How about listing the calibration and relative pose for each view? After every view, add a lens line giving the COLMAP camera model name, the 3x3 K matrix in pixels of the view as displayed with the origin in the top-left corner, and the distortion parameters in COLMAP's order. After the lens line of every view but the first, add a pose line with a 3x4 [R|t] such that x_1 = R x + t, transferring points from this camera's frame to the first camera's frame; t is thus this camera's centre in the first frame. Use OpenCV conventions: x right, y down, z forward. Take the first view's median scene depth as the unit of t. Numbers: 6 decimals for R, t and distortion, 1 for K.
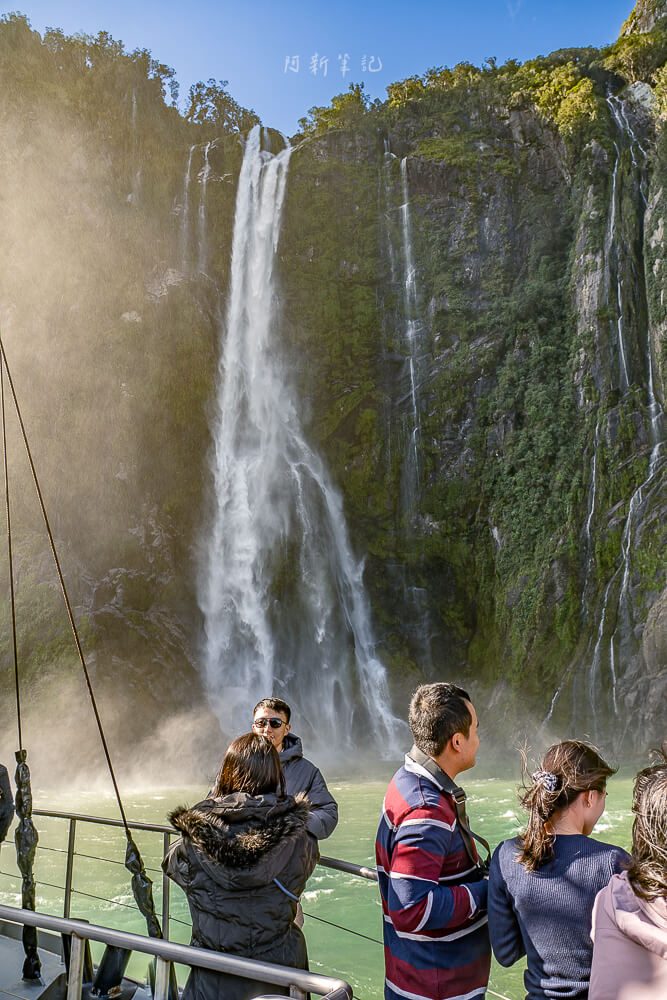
lens RADIAL K [[707.6, 0, 337.1], [0, 707.6, 494.3], [0, 0, 1]] dist [-0.019365, 0.002281]
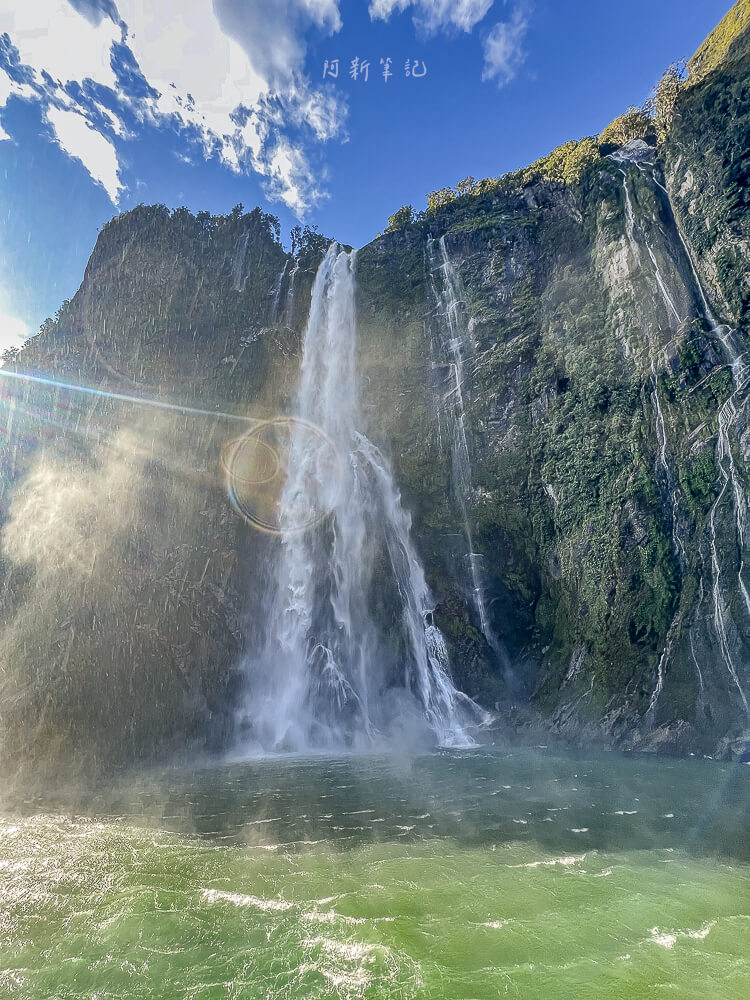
lens RADIAL K [[414.1, 0, 372.6], [0, 414.1, 495.4], [0, 0, 1]] dist [0.001826, -0.000768]
pose [[0.984088, -0.078543, -0.159380, 0.069521], [0.056417, 0.988700, -0.138888, 0.120693], [0.168488, 0.127687, 0.977399, 0.381343]]
